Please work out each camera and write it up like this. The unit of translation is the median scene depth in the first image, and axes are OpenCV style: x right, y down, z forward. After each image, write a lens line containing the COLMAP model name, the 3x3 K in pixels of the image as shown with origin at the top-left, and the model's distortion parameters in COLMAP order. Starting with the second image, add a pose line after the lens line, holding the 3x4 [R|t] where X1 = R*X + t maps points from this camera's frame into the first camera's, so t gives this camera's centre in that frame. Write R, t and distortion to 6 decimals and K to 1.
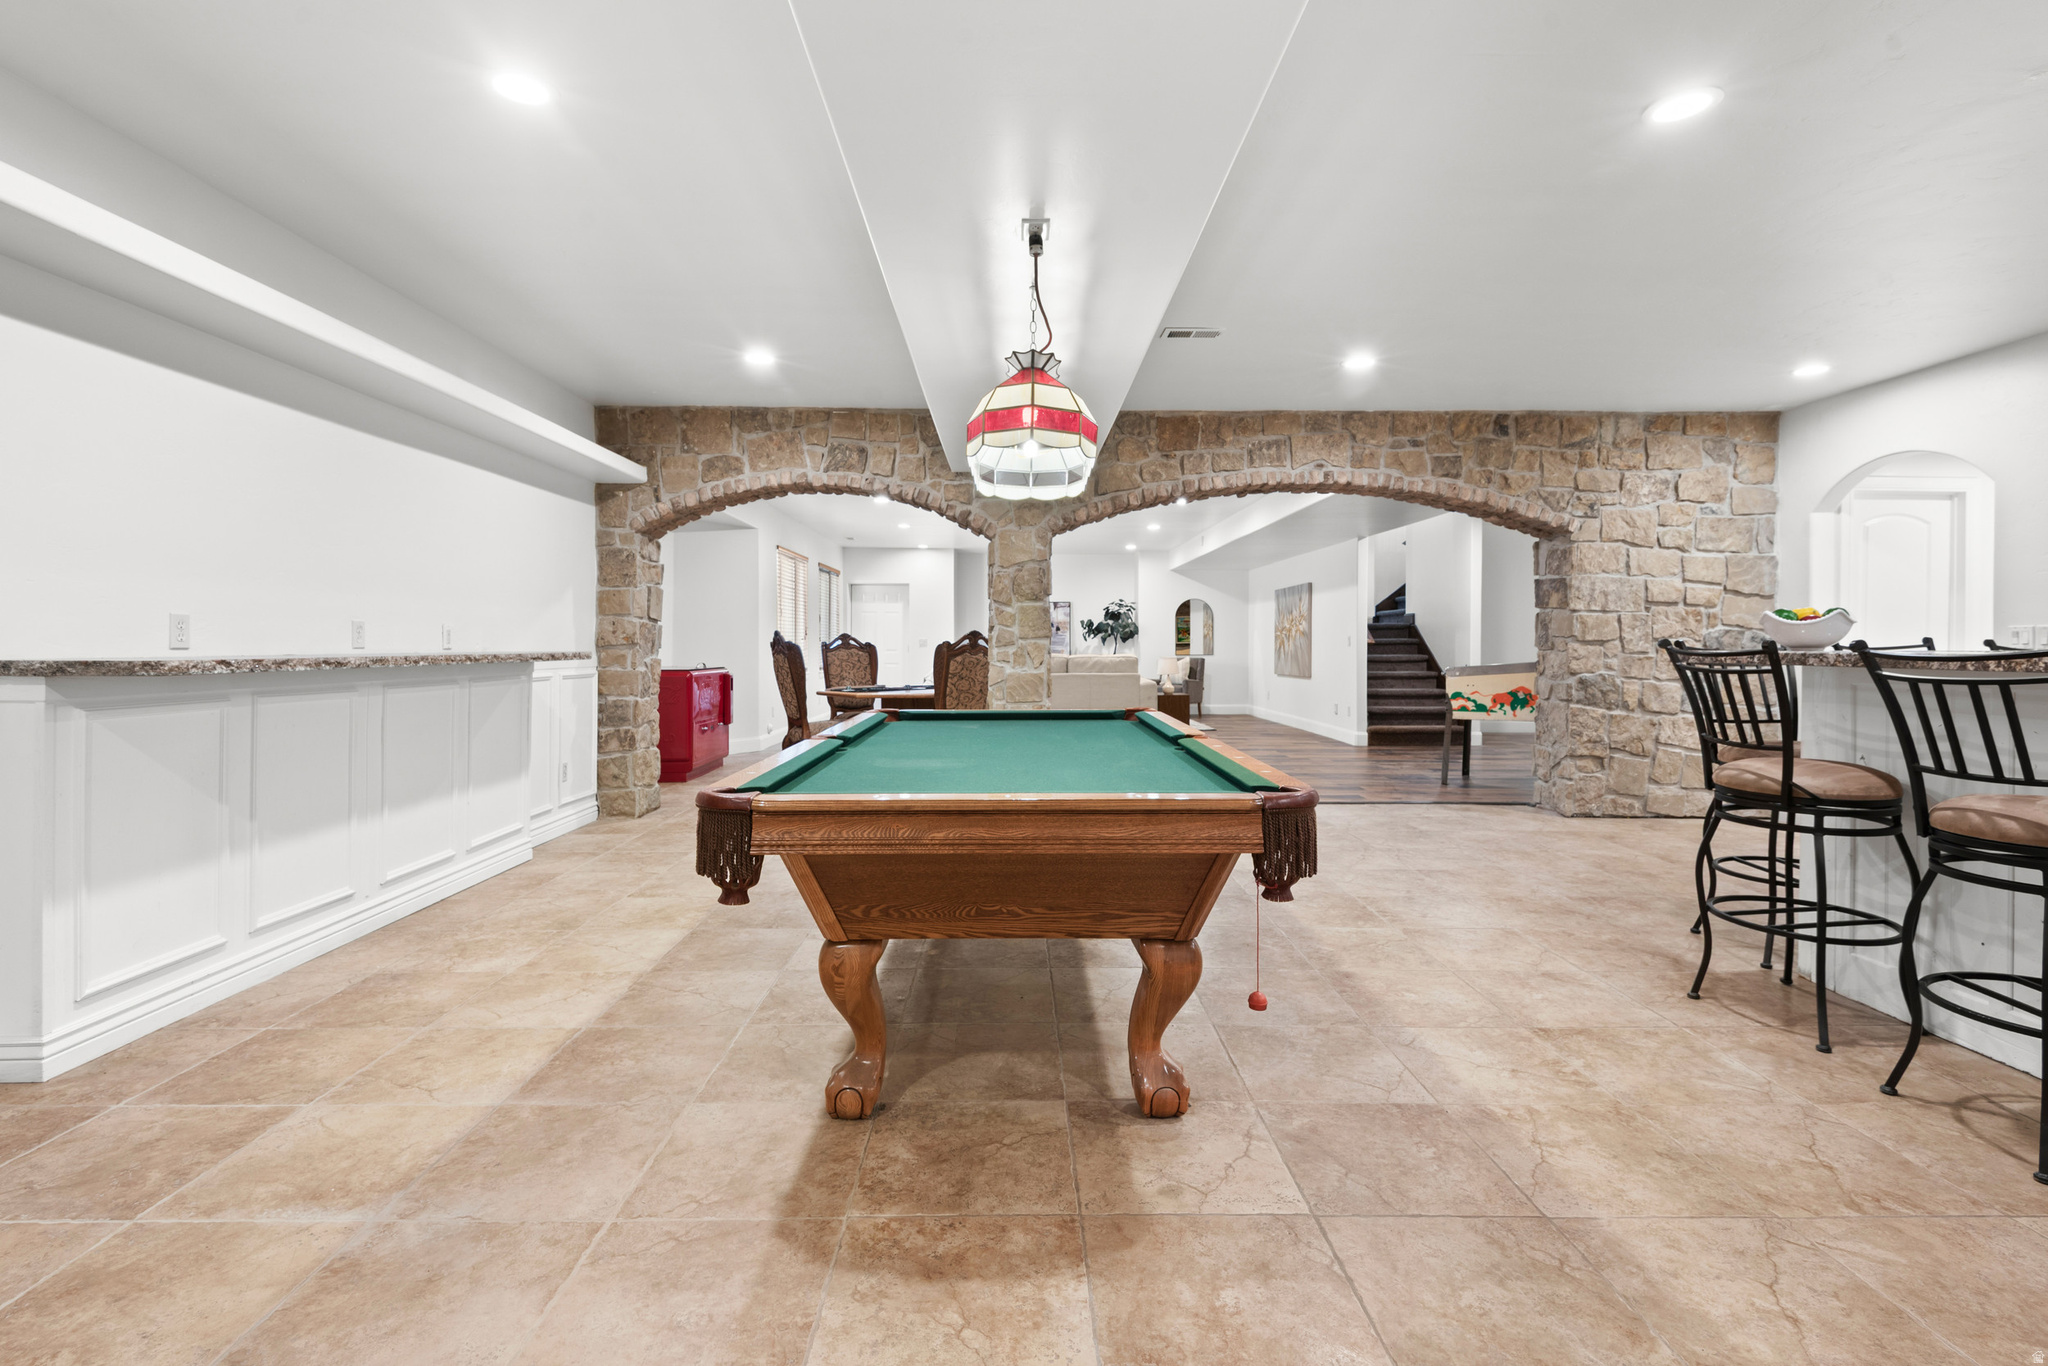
lens RADIAL K [[918.7, 0, 1019.1], [0, 918.7, 666.0], [0, 0, 1]] dist [0.037988, -0.024641]
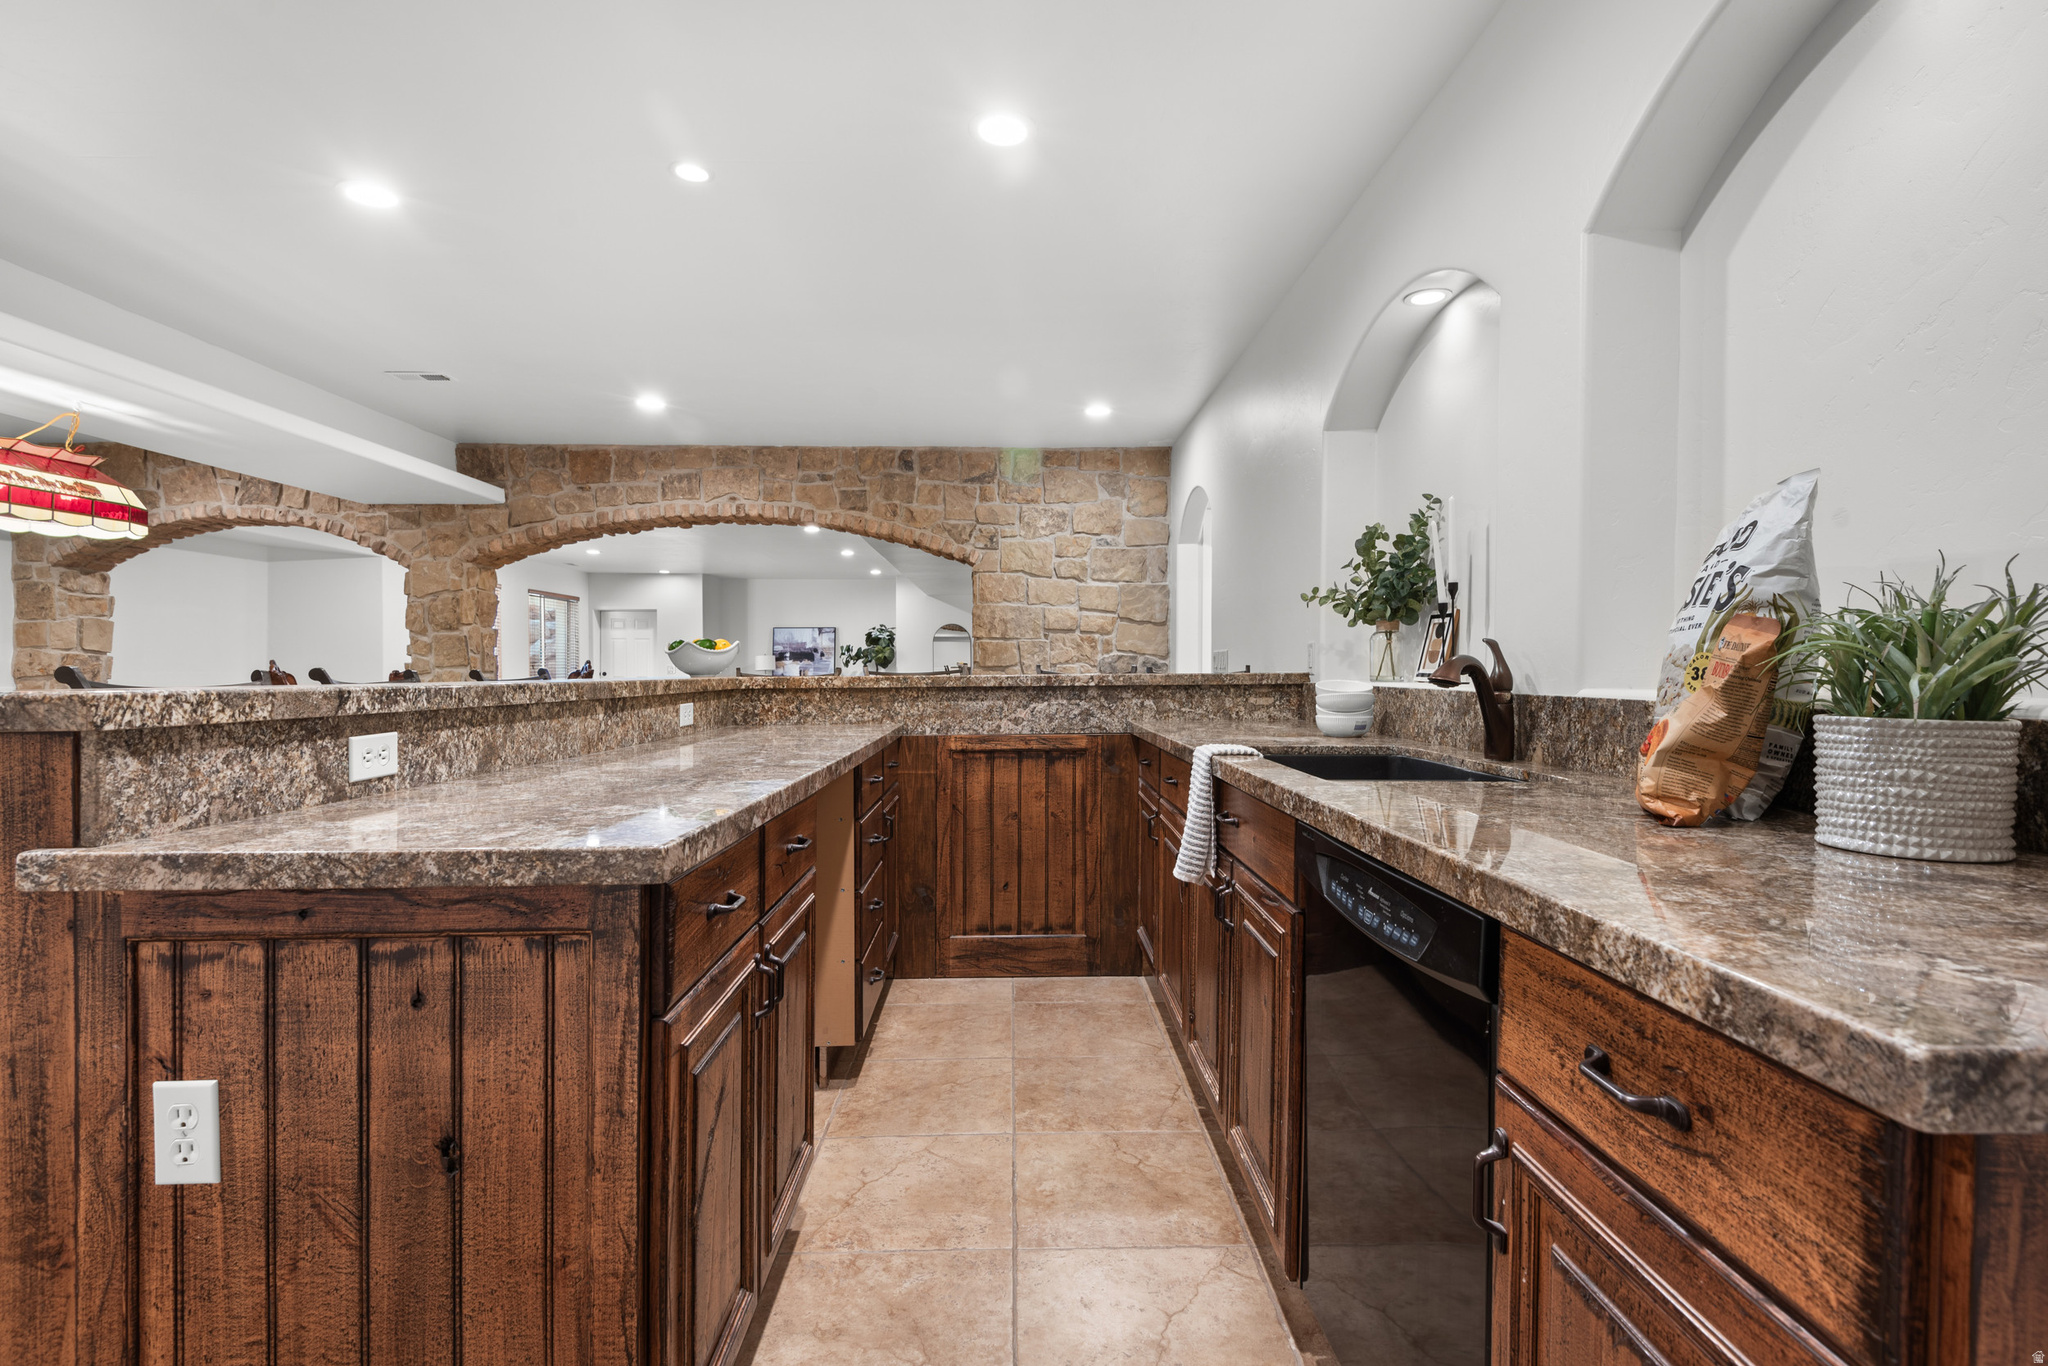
lens RADIAL K [[921.3, 0, 1022.4], [0, 921.3, 693.4], [0, 0, 1]] dist [0.034268, -0.023756]
pose [[0.999919, -0.006274, 0.011103, 0.640046], [0.006239, 0.999976, 0.003142, 0.000247], [-0.011122, -0.003072, 0.999933, -0.042176]]
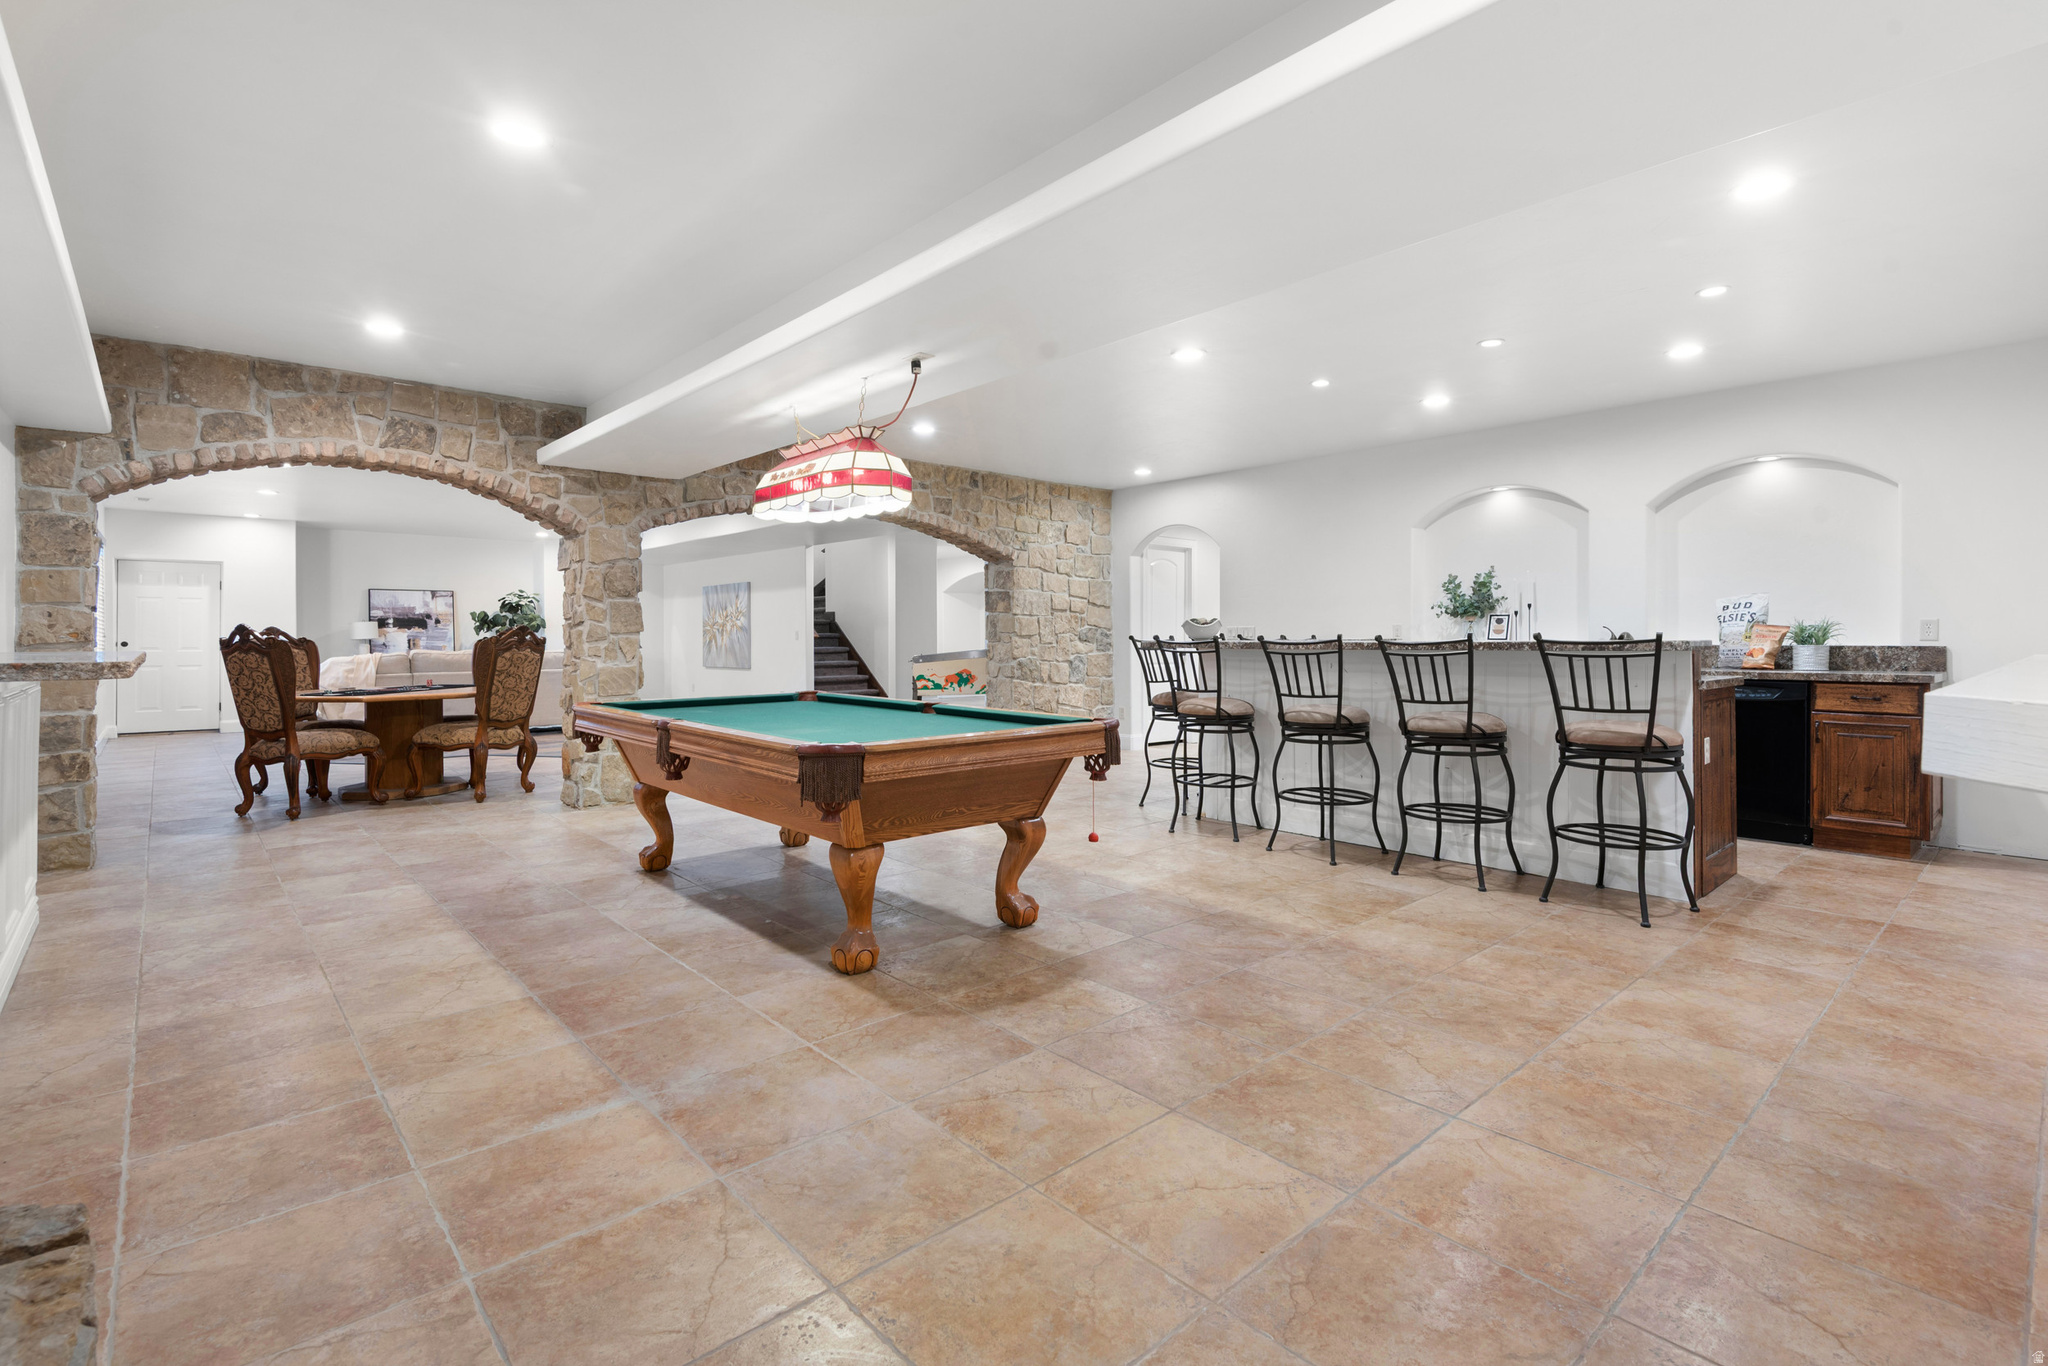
lens RADIAL K [[918.7, 0, 1019.1], [0, 918.7, 666.0], [0, 0, 1]] dist [0.037988, -0.024641]
pose [[0.760504, -0.023533, 0.648907, -0.327204], [0.019248, 0.999721, 0.013697, 0.000769], [-0.649048, 0.002073, 0.760745, -0.086324]]
